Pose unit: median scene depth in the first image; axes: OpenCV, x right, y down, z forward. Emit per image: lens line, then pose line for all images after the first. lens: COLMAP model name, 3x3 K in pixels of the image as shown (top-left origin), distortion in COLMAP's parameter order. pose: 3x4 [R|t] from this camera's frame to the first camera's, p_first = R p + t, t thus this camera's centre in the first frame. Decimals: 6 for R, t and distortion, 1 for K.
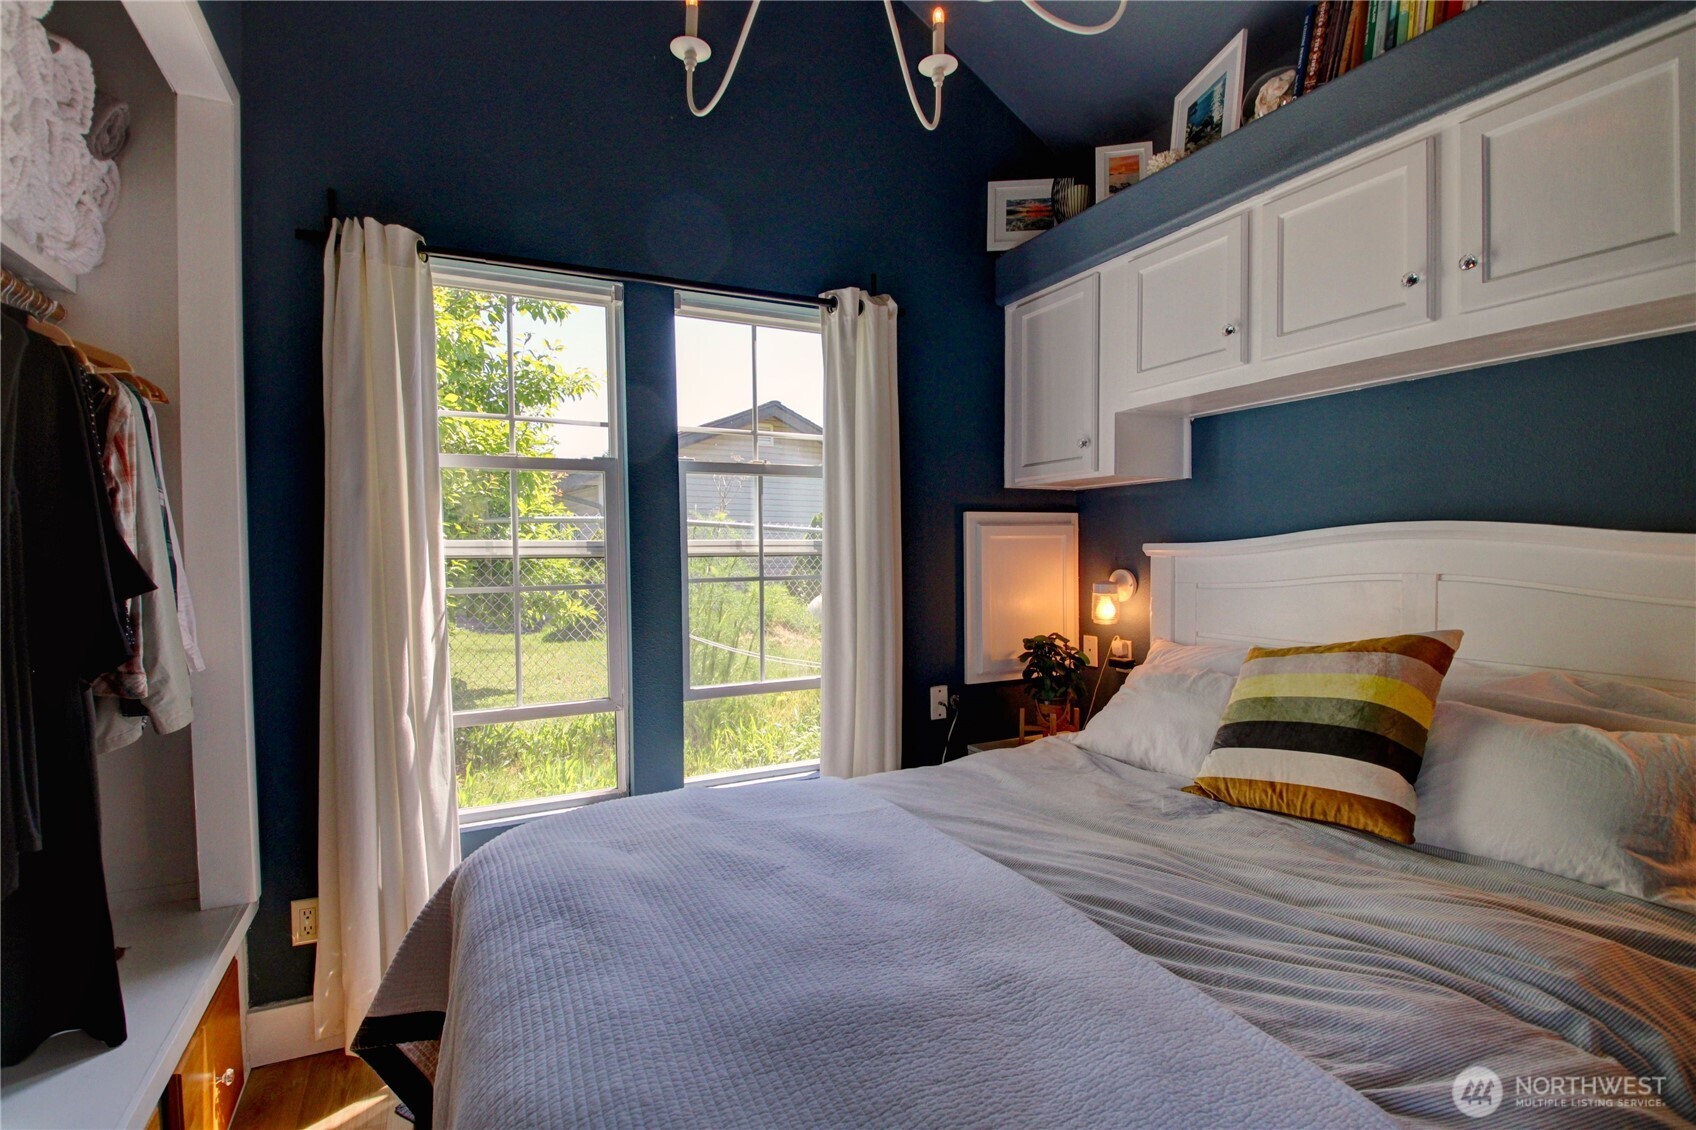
lens RADIAL K [[793.0, 0, 852.6], [0, 793.0, 564.9], [0, 0, 1]] dist [-0.001849, -0.000319]
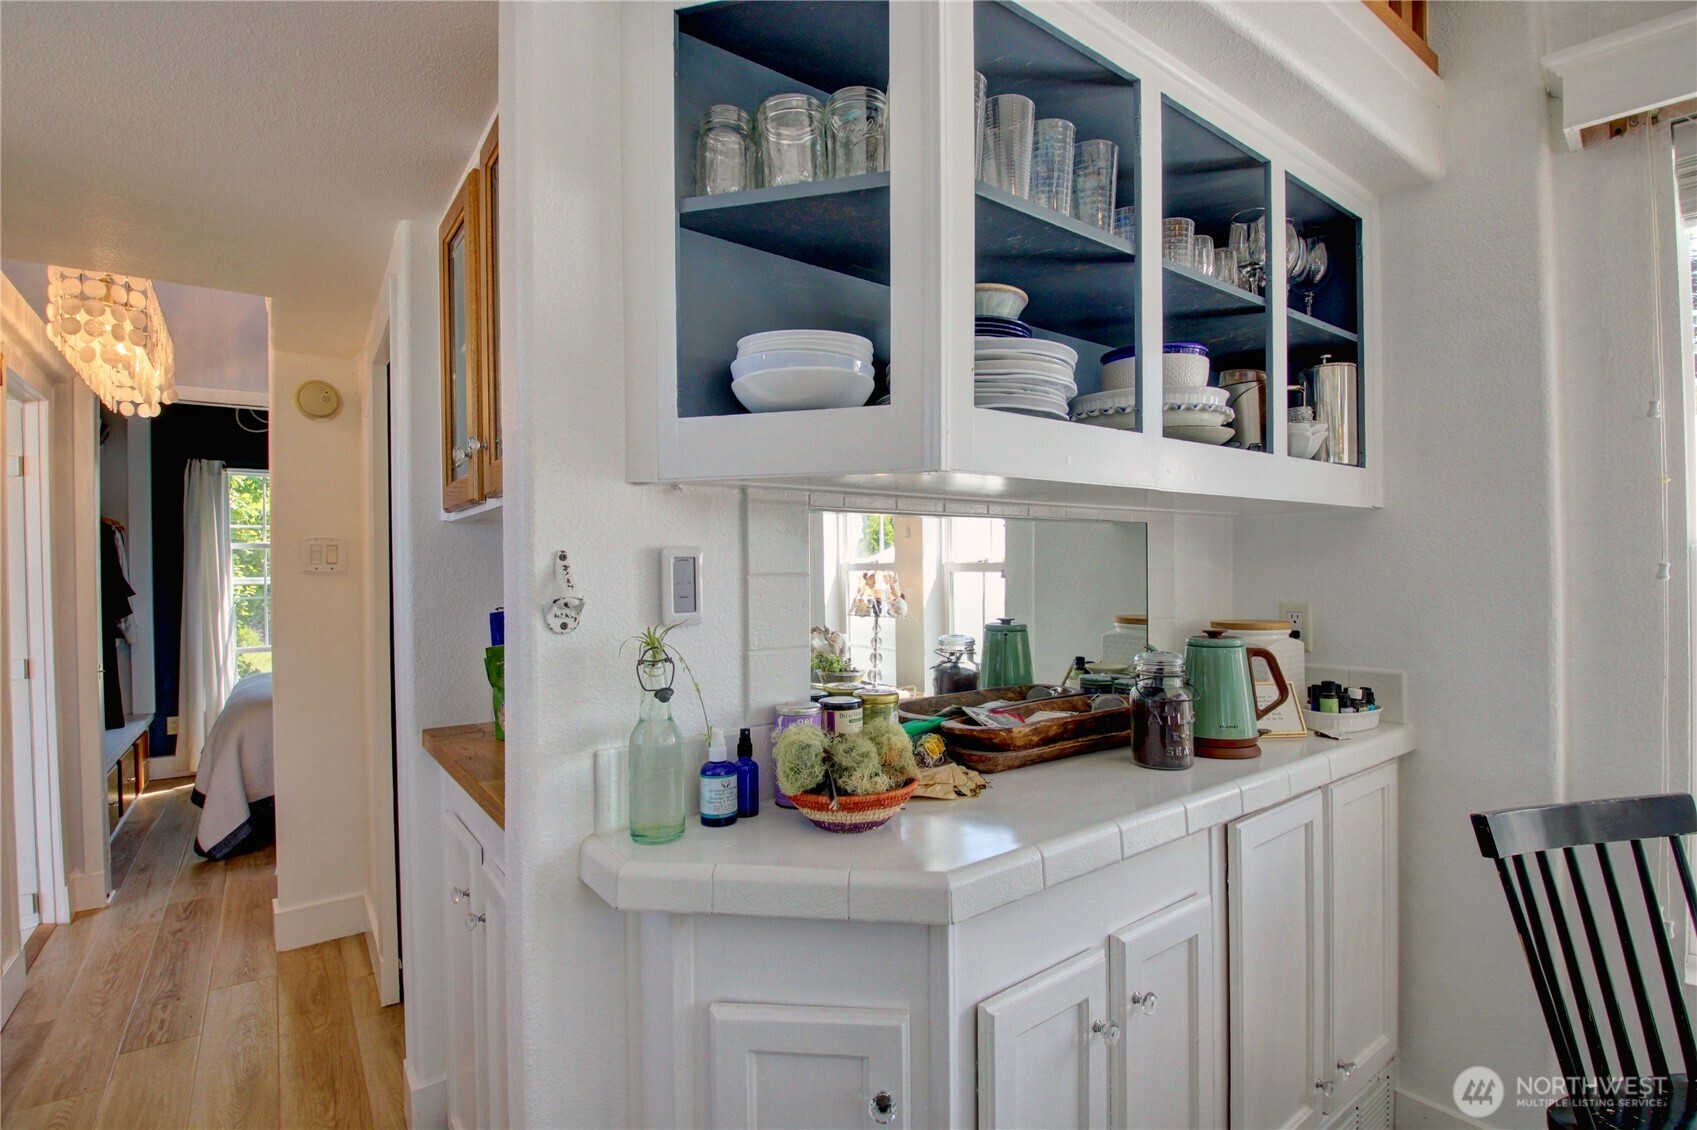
lens RADIAL K [[793.4, 0, 843.9], [0, 793.4, 571.2], [0, 0, 1]] dist [-0.001849, -0.000319]
pose [[0.988501, -0.006443, 0.151080, 1.100675], [0.009976, 0.999694, -0.022639, 0.028018], [-0.150888, 0.023886, 0.988262, -1.922232]]
